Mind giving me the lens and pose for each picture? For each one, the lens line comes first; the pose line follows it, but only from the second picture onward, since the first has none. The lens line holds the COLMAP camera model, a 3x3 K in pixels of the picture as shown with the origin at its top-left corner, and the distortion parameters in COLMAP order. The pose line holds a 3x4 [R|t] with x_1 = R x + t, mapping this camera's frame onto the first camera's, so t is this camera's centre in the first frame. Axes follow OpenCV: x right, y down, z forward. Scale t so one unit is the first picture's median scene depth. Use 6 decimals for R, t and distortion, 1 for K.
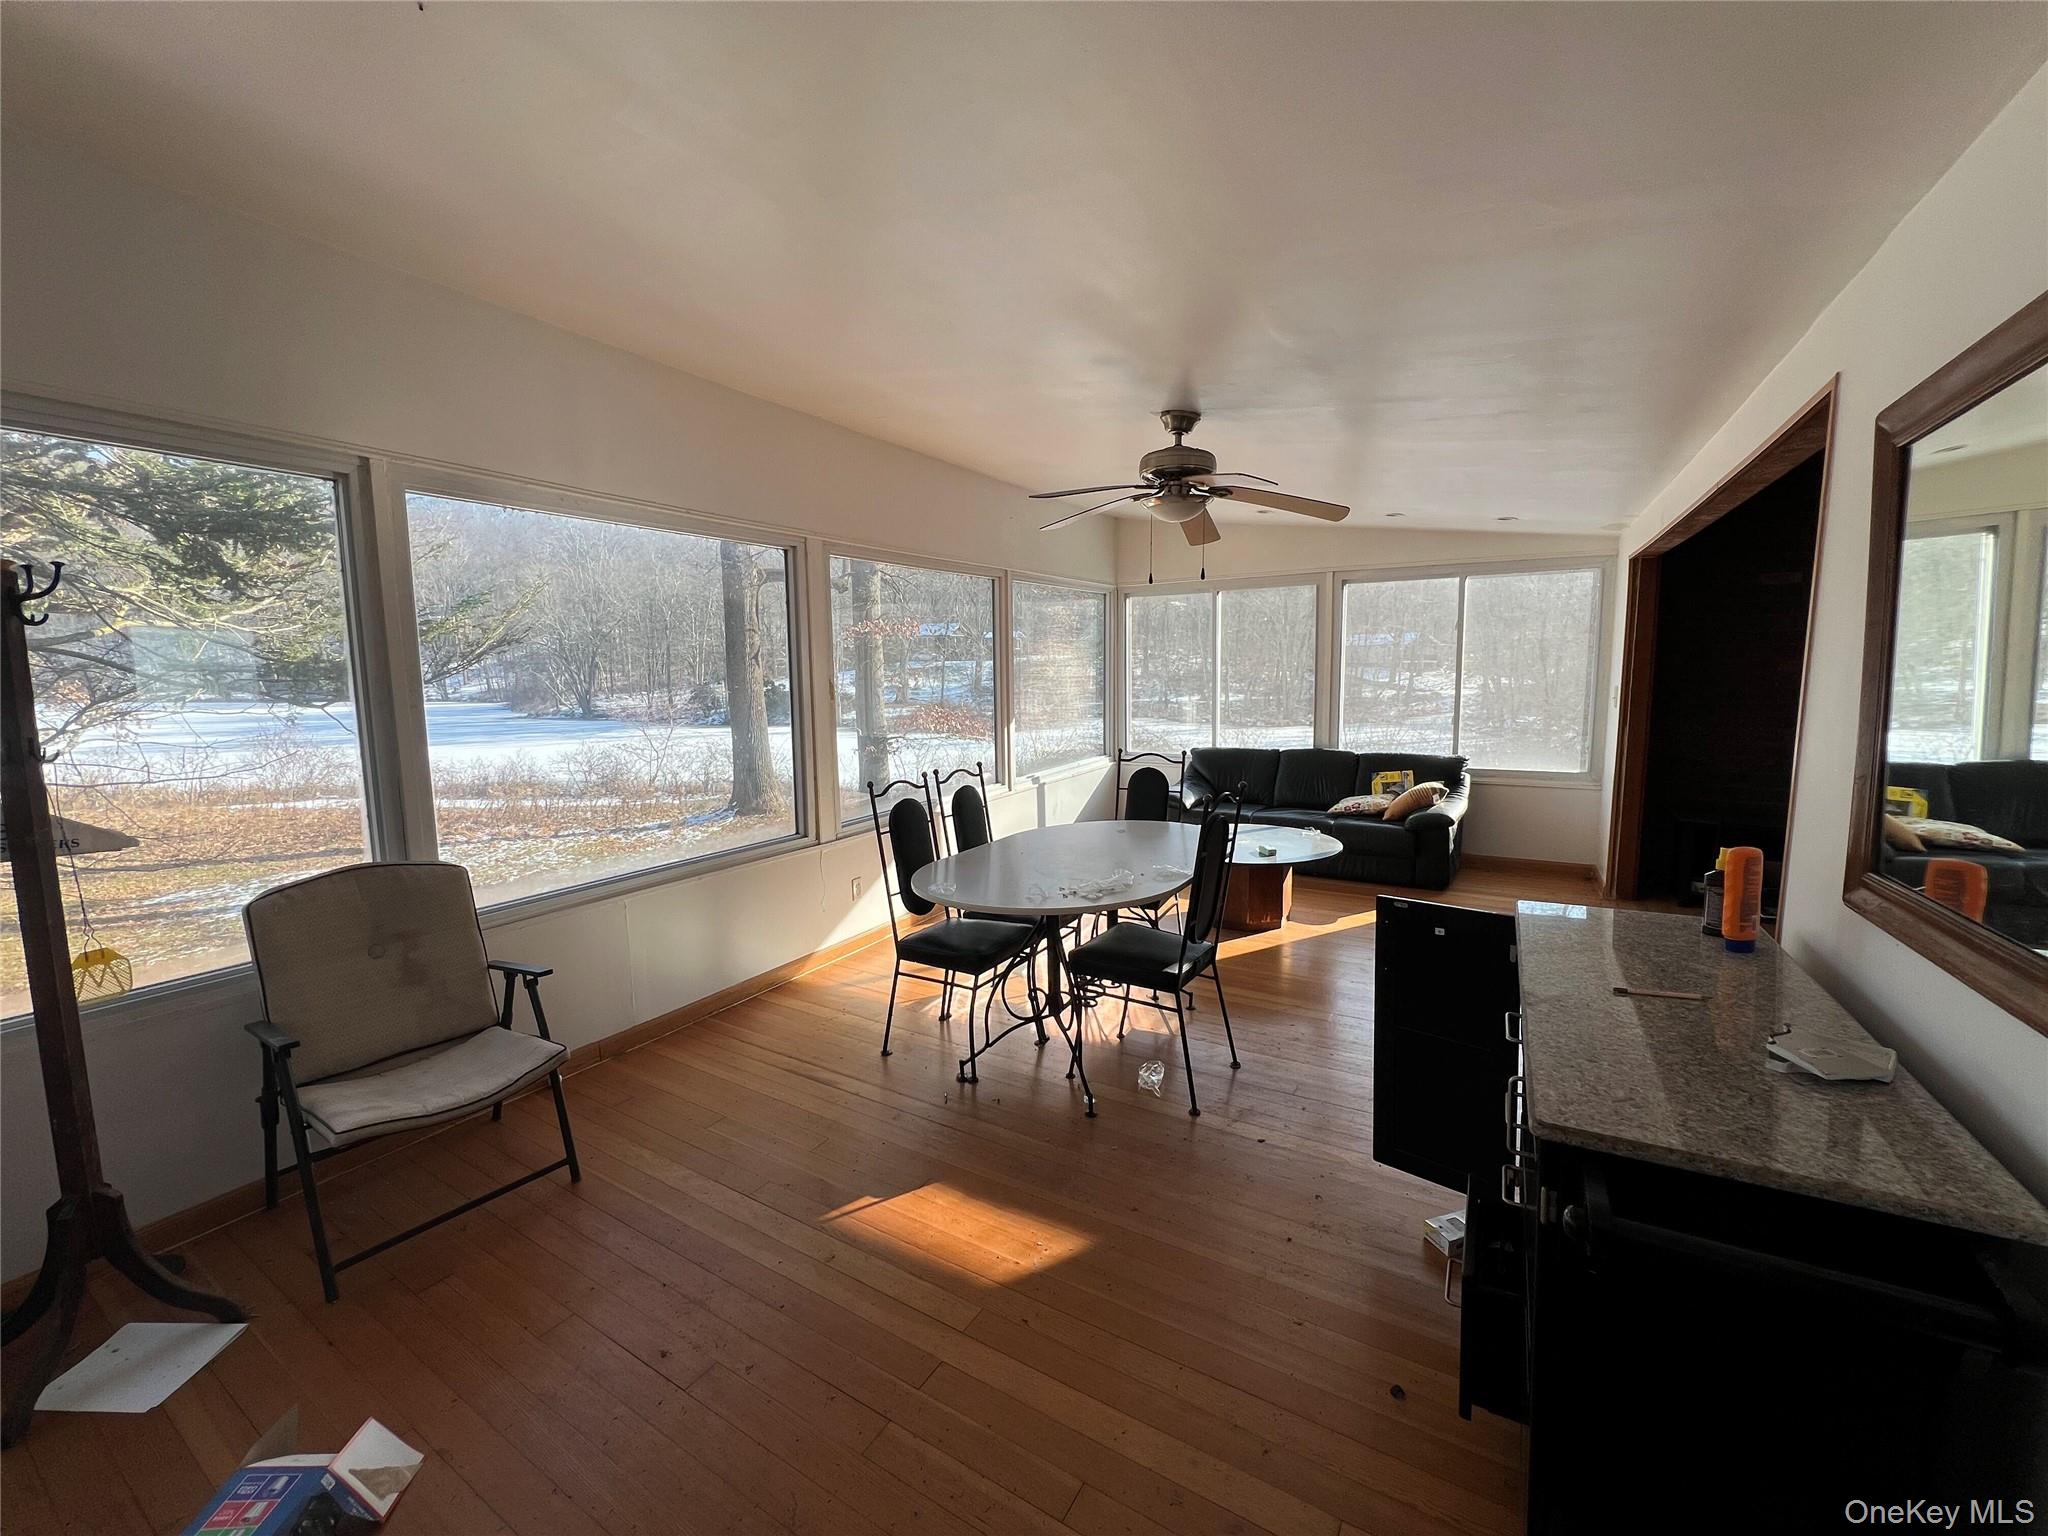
lens RADIAL K [[822.0, 0, 1027.2], [0, 822.0, 754.4], [0, 0, 1]] dist [-0.001428, 0.000832]
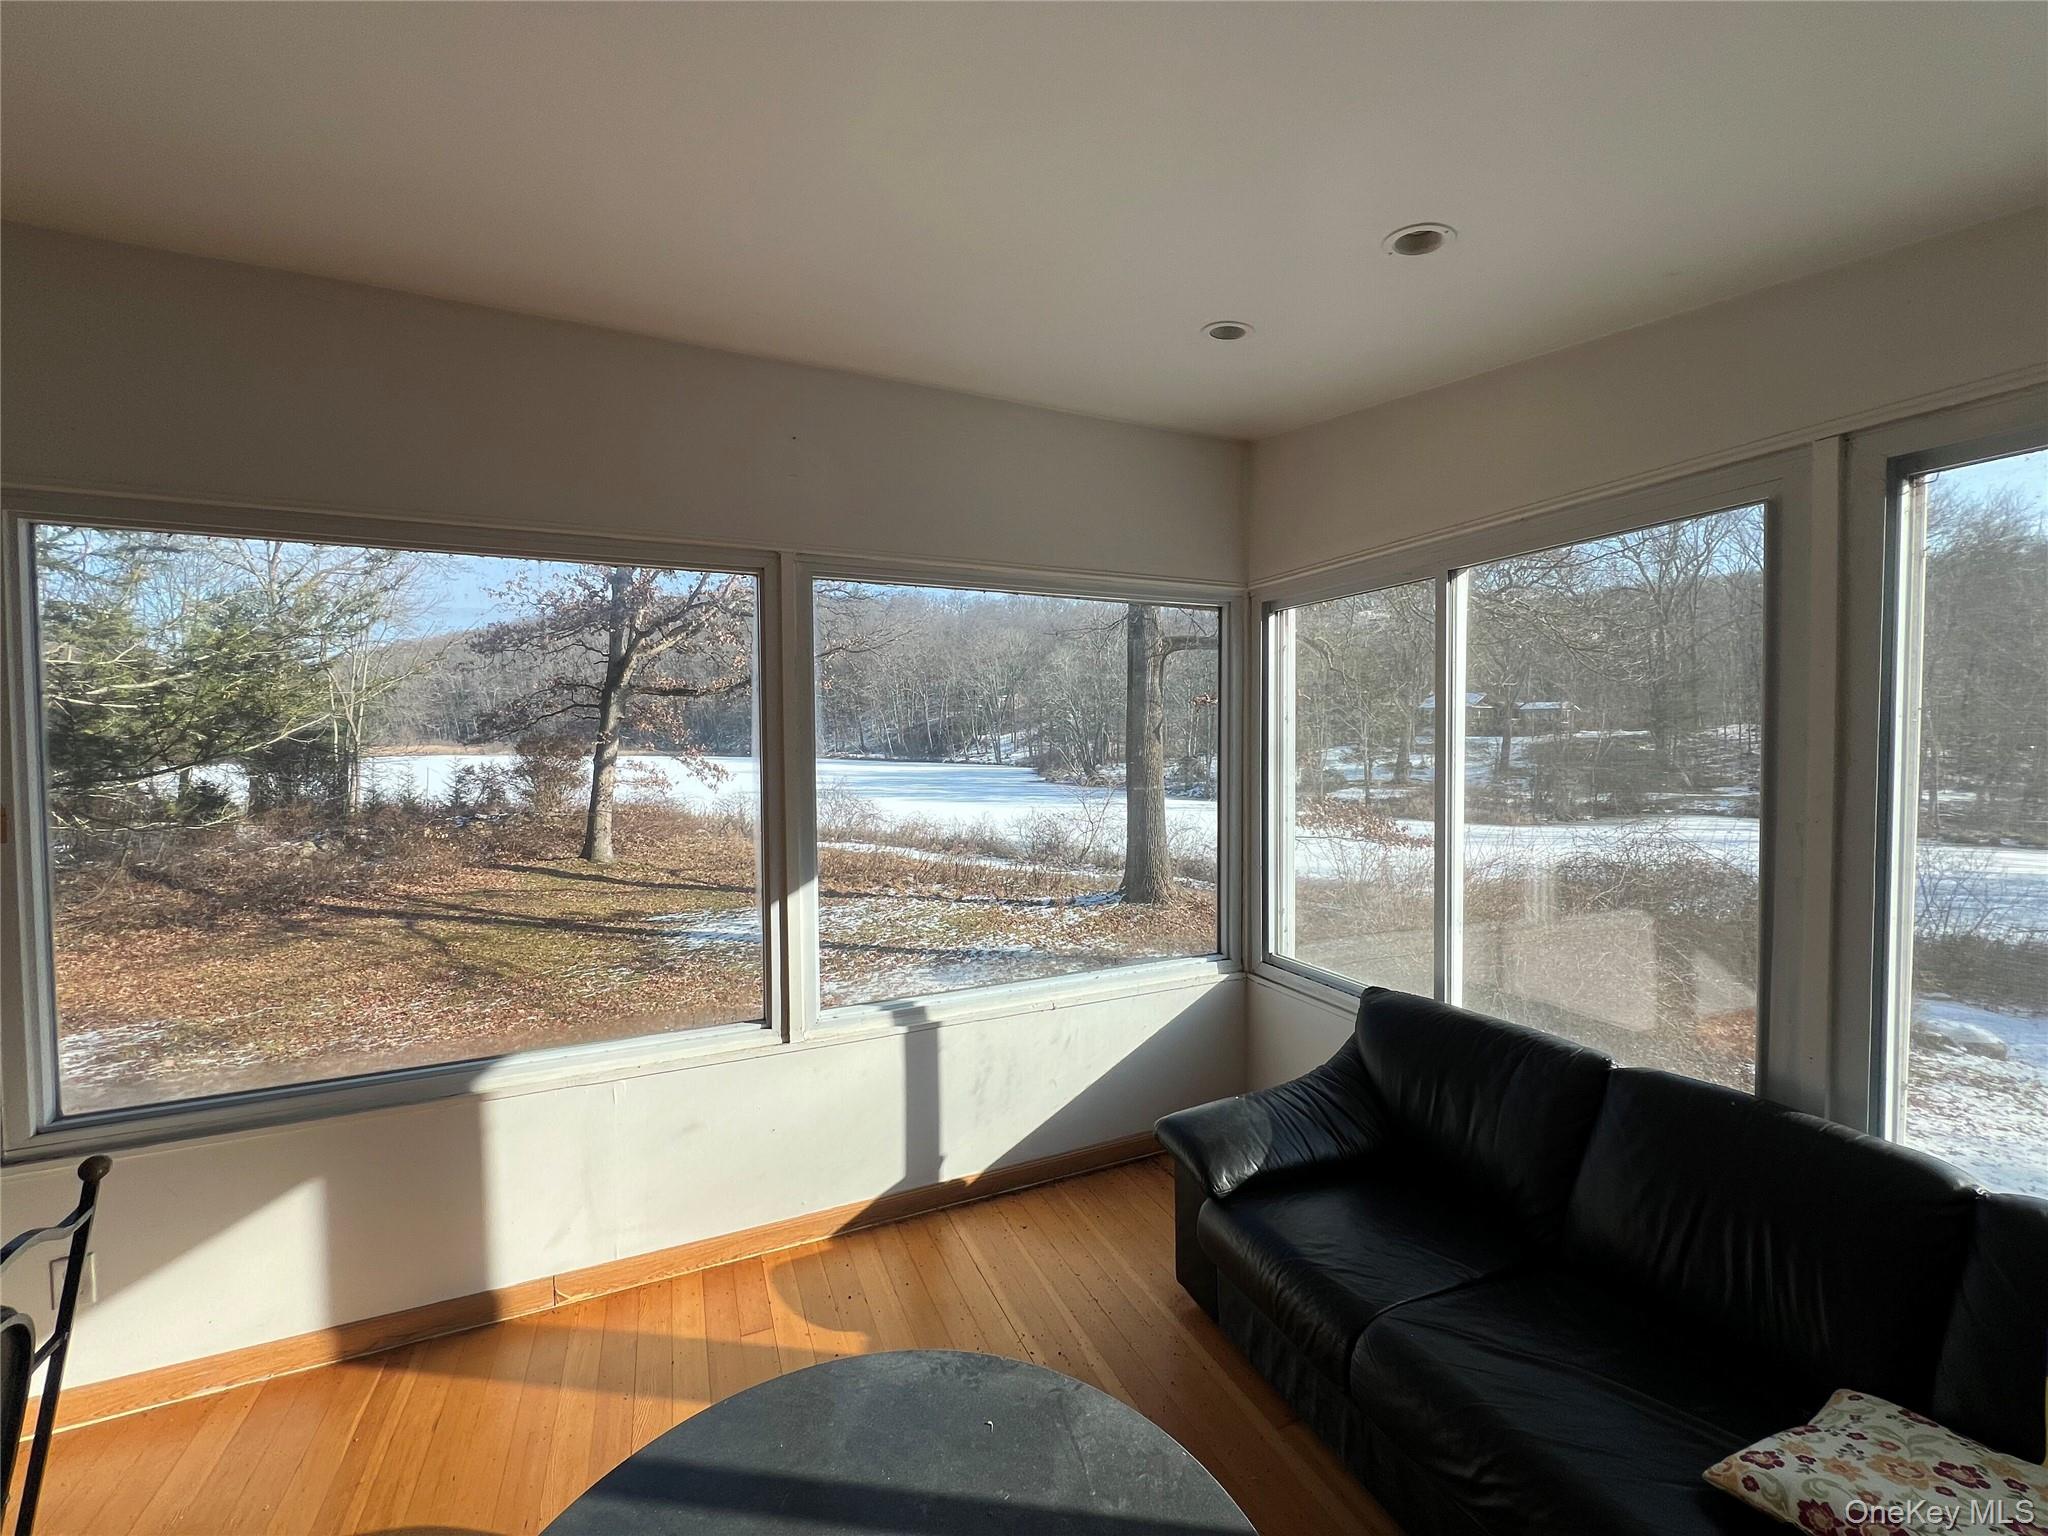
lens RADIAL K [[822.0, 0, 1026.0], [0, 822.0, 767.0], [0, 0, 1]] dist [-0.001428, 0.000832]
pose [[0.821102, 0.033358, -0.569806, 0.077749], [-0.075107, 0.995925, -0.049927, -0.021301], [0.565819, 0.083791, 0.820261, 0.161605]]
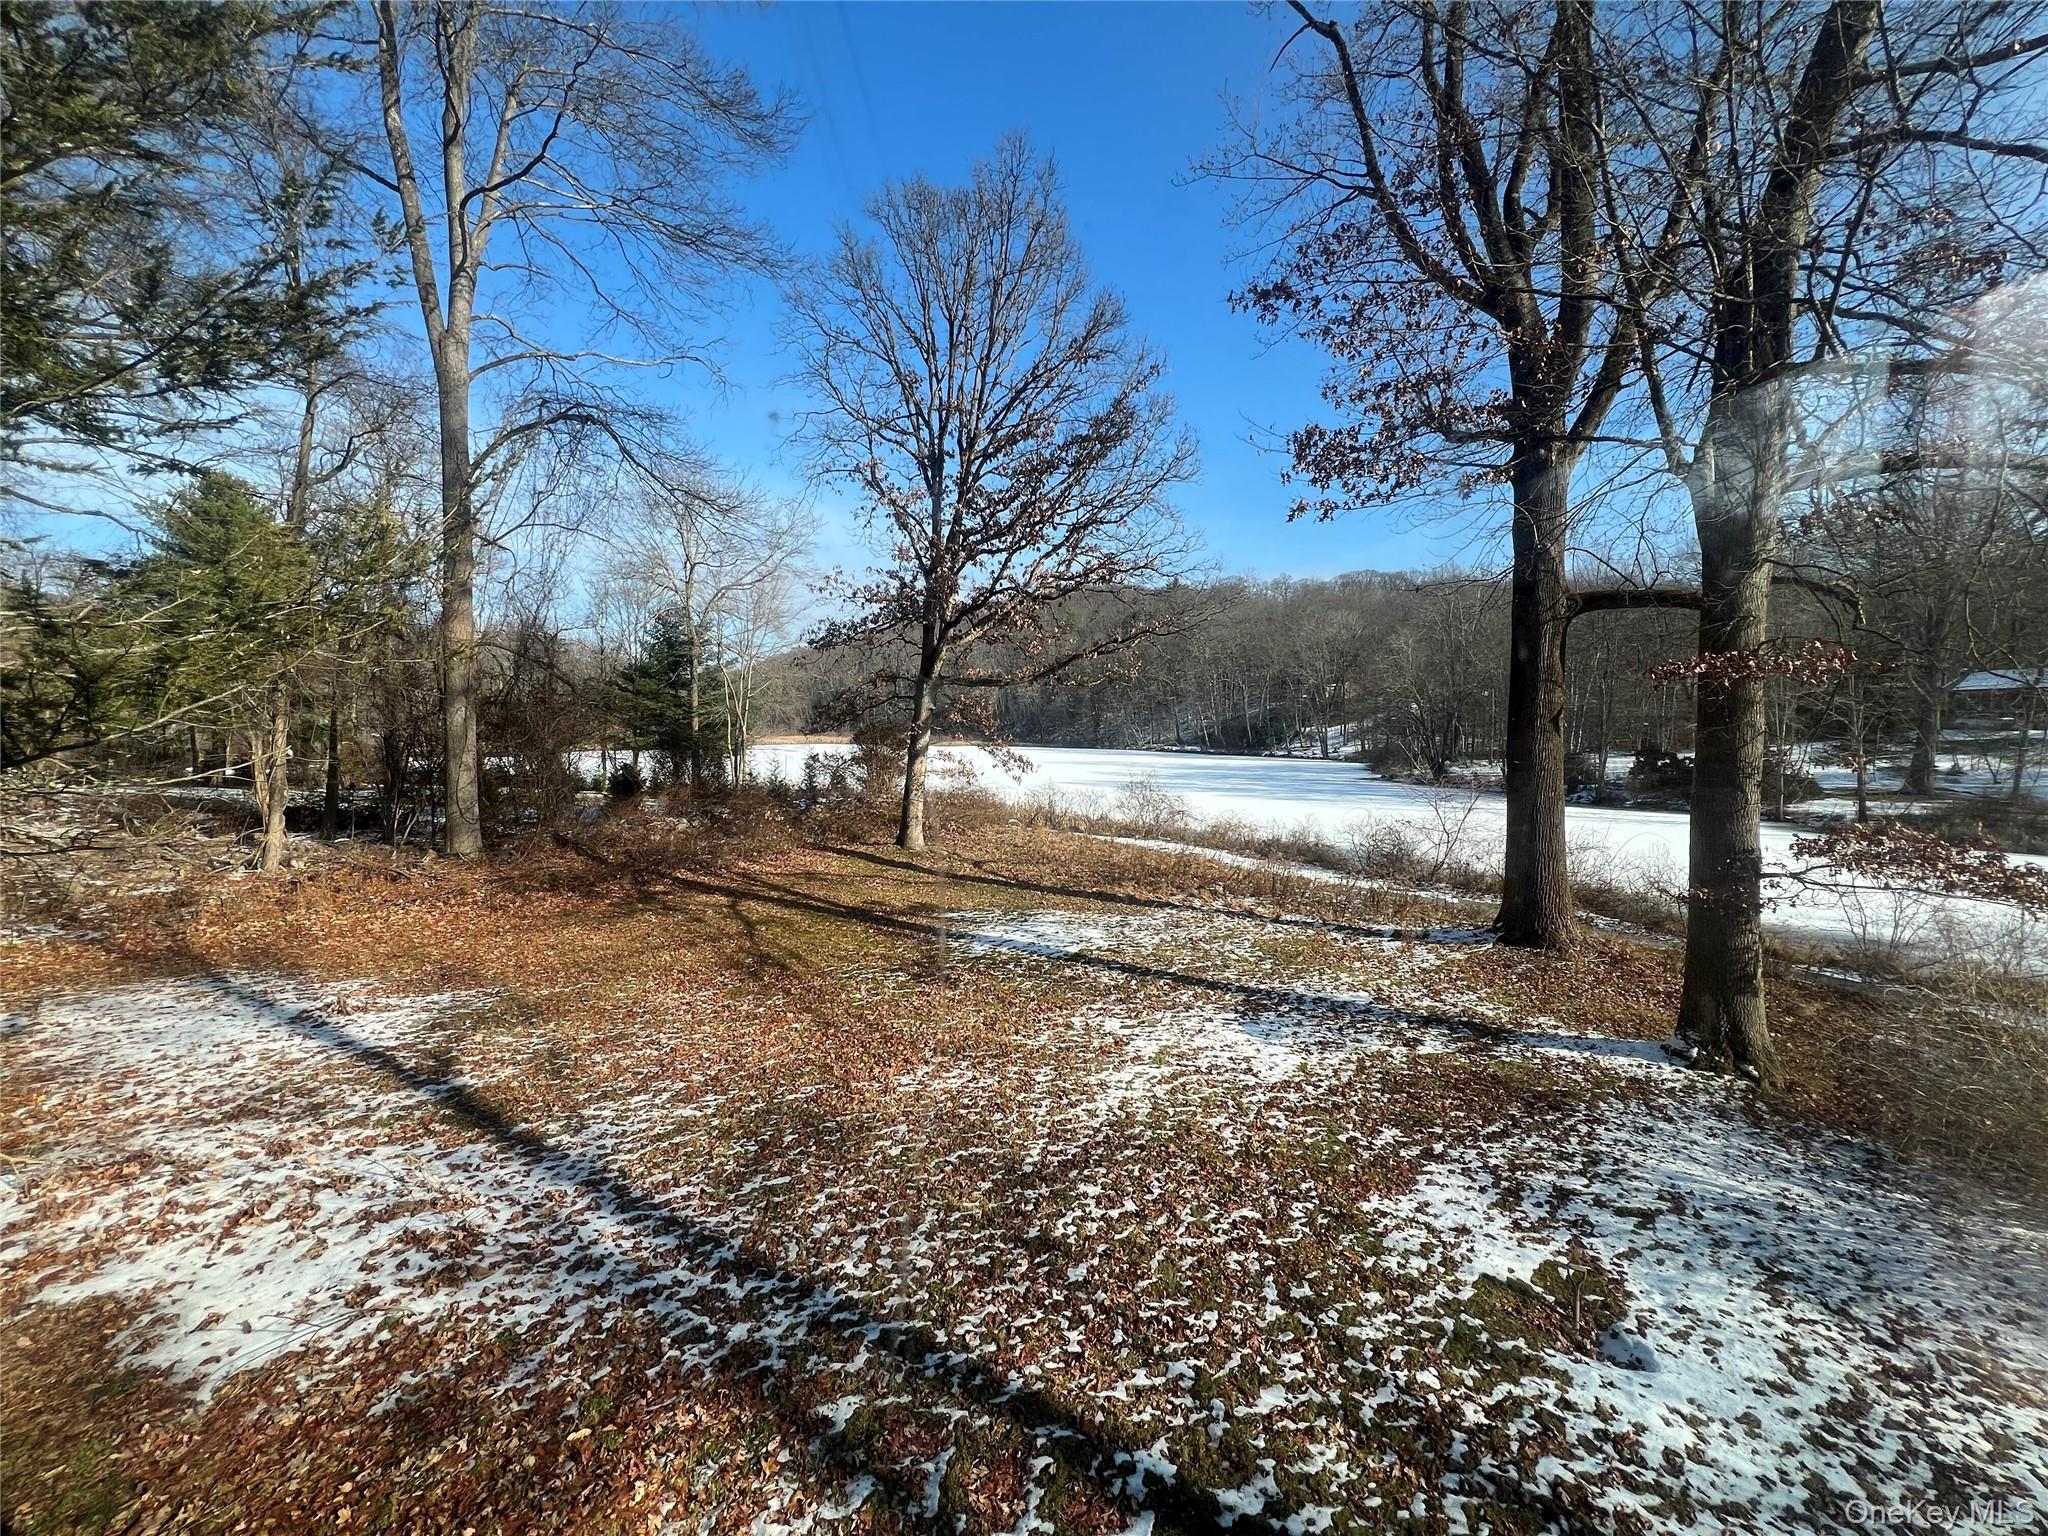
lens RADIAL K [[822.0, 0, 1021.1], [0, 822.0, 768.7], [0, 0, 1]] dist [-0.001428, 0.000832]
pose [[0.544952, 0.054025, -0.836725, 0.007579], [-0.103950, 0.994576, -0.003484, -0.028430], [0.831998, 0.088877, 0.547613, 0.248048]]
